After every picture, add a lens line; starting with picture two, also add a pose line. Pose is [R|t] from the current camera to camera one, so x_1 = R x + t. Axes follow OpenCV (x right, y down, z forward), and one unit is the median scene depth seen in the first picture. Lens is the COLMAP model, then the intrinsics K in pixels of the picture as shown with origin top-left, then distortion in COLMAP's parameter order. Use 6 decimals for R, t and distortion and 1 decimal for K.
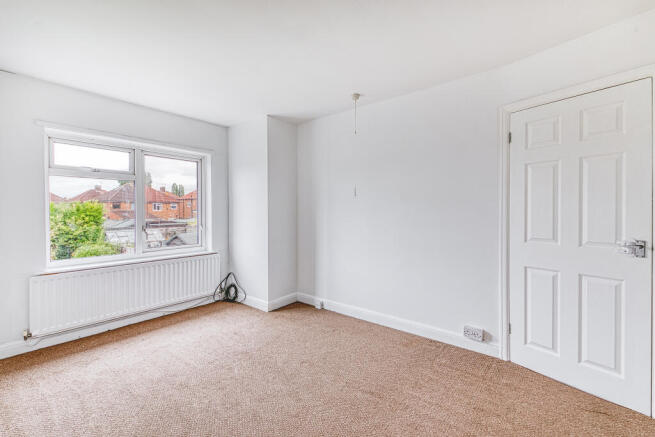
lens RADIAL K [[281.8, 0, 325.2], [0, 281.8, 213.1], [0, 0, 1]] dist [-0.000841, -0.000166]
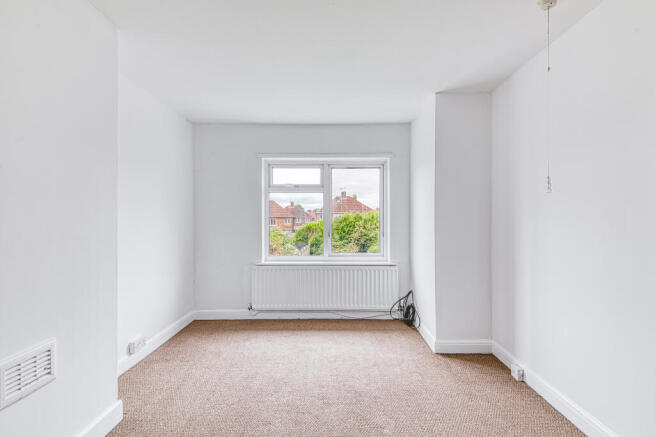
lens RADIAL K [[286.9, 0, 327.5], [0, 286.9, 218.5], [0, 0, 1]] dist [0.067634, -0.036254]
pose [[0.624145, 0.001460, -0.781307, 0.230974], [-0.006793, 0.999971, -0.003558, -0.004929], [0.781279, 0.007528, 0.624137, 0.286138]]
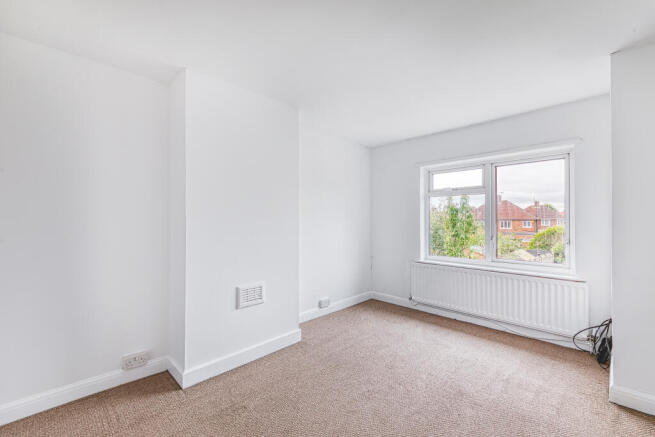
lens RADIAL K [[269.5, 0, 330.8], [0, 269.5, 217.4], [0, 0, 1]] dist [0.002876, -0.000052]
pose [[-0.089024, -0.010415, -0.995975, 0.391713], [-0.009026, 0.999913, -0.009650, -0.007475], [0.995989, 0.008130, -0.089110, 0.492600]]
